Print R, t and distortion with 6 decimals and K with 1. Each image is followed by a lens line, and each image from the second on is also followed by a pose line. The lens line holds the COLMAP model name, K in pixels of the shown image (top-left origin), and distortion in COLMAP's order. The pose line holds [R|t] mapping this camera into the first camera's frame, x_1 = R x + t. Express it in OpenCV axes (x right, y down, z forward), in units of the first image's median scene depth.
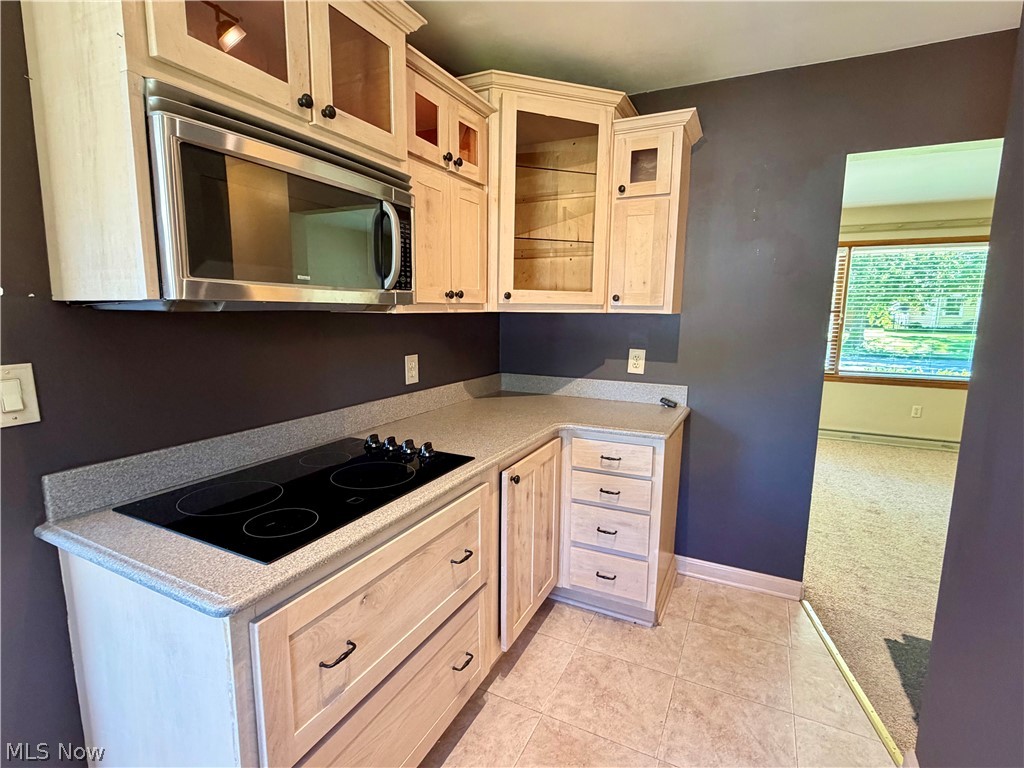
lens RADIAL K [[504.1, 0, 507.7], [0, 504.1, 382.9], [0, 0, 1]] dist [0.003027, 0.000371]
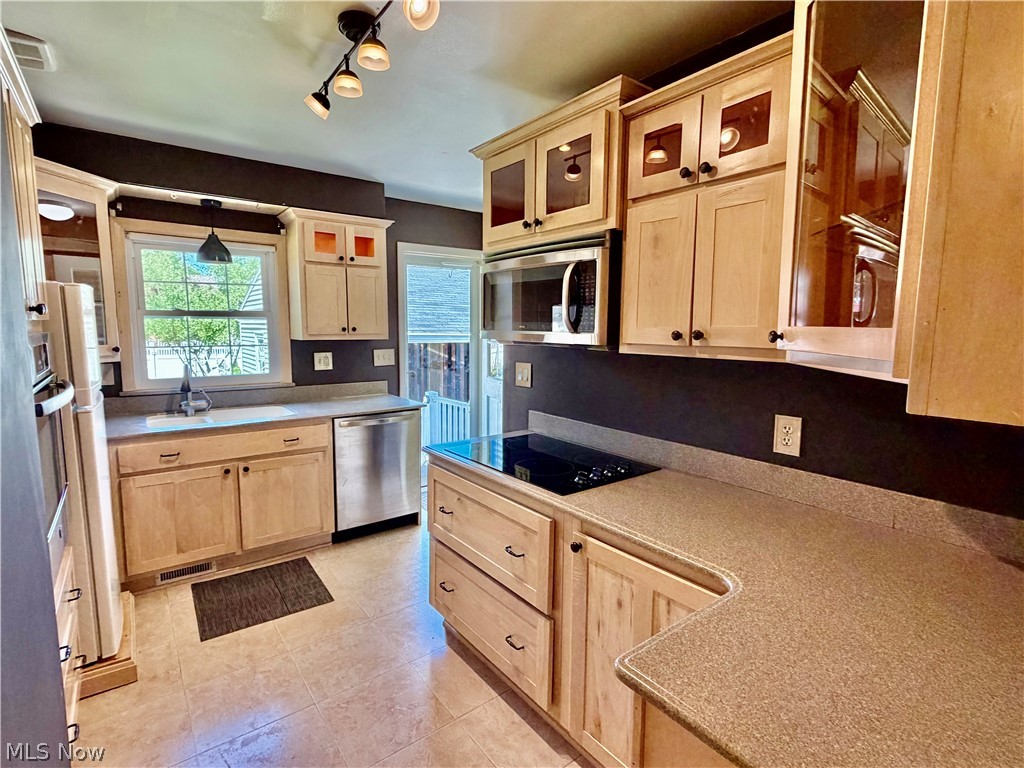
lens RADIAL K [[504.1, 0, 507.7], [0, 504.1, 382.9], [0, 0, 1]] dist [0.003027, 0.000371]
pose [[-0.443565, 0.087747, -0.891937, 0.827466], [-0.142024, 0.975739, 0.166620, -0.215219], [0.884918, 0.200583, -0.420341, 1.217135]]
